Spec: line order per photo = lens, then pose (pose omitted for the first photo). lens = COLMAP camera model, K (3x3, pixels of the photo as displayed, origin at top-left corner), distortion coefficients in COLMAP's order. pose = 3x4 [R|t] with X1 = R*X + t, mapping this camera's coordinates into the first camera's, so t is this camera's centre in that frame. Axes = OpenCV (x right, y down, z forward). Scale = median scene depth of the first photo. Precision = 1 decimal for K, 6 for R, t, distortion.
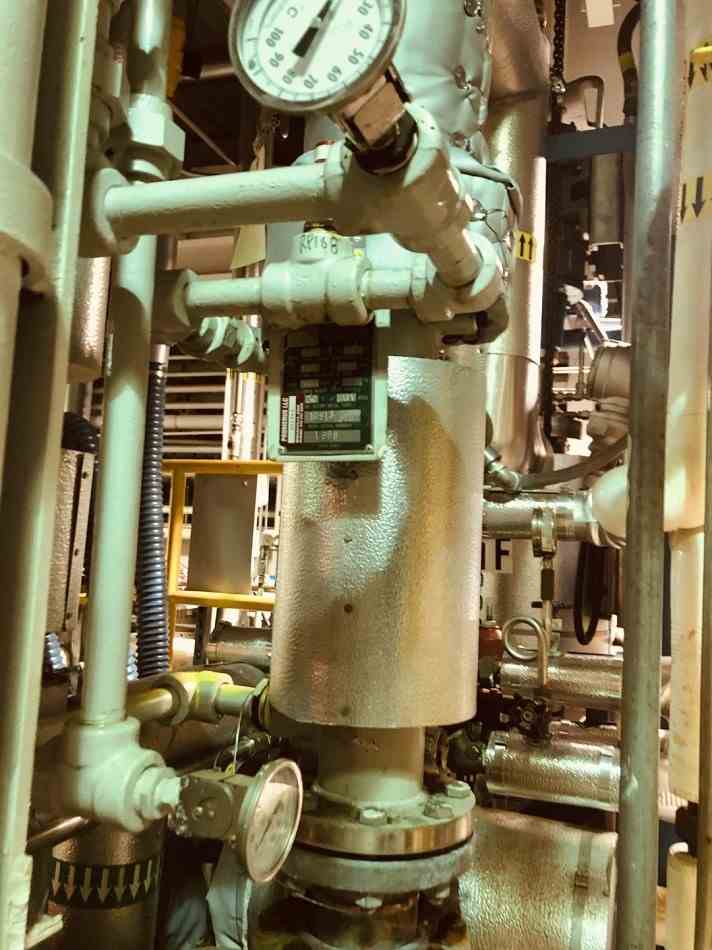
lens RADIAL K [[784.5, 0, 354.2], [0, 784.5, 432.2], [0, 0, 1]] dist [0.056574, -0.124096]
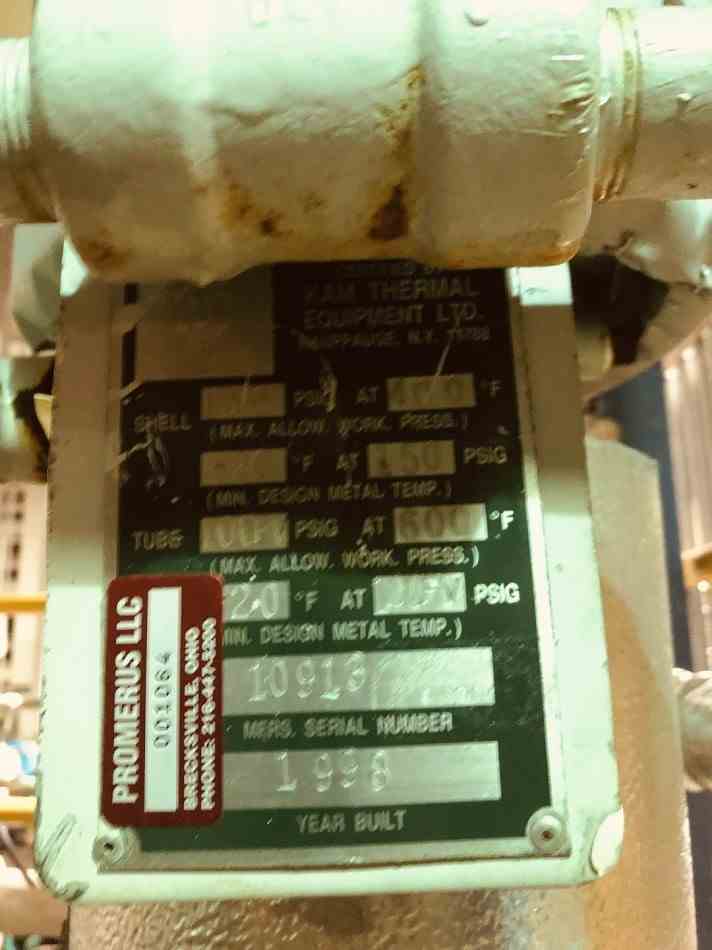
lens RADIAL K [[784.5, 0, 354.2], [0, 784.5, 432.2], [0, 0, 1]] dist [0.056574, -0.124096]
pose [[0.949645, 0.007848, 0.313230, -0.100363], [0.030130, 0.992766, -0.116222, -0.064512], [-0.311876, 0.119807, 0.942539, 0.776969]]
